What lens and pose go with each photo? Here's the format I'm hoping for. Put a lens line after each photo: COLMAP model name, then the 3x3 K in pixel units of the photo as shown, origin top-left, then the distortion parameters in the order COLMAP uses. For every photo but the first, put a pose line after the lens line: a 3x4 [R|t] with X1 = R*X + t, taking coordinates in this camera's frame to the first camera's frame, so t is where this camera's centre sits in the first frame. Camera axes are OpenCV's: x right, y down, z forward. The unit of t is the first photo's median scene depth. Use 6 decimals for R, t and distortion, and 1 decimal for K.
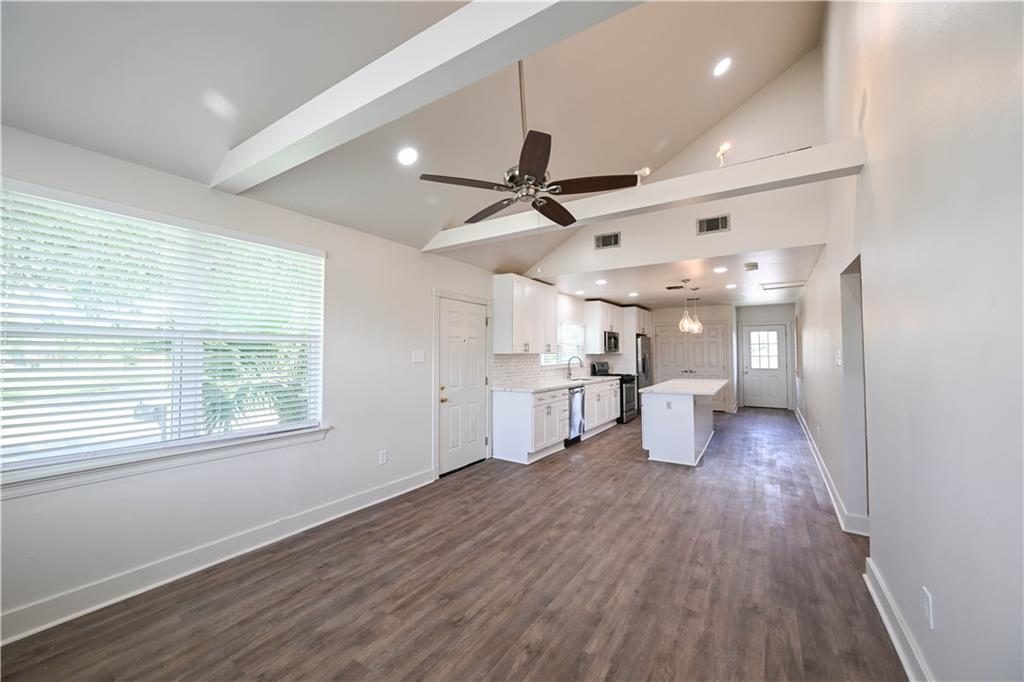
lens RADIAL K [[397.2, 0, 512.0], [0, 397.2, 341.0], [0, 0, 1]] dist [0.000767, 0.000185]
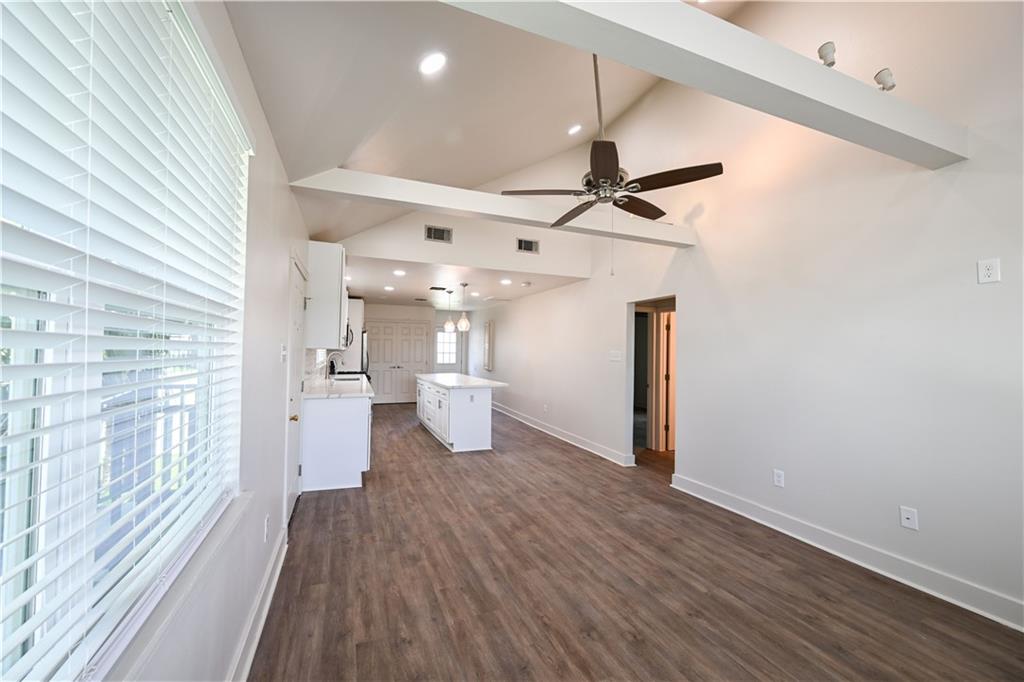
lens RADIAL K [[397.2, 0, 512.0], [0, 397.2, 341.0], [0, 0, 1]] dist [0.000767, 0.000185]
pose [[0.578640, 0.032220, 0.814946, -0.670115], [-0.042128, 0.999066, -0.009586, 0.015869], [-0.814494, -0.028785, 0.579457, 0.437767]]
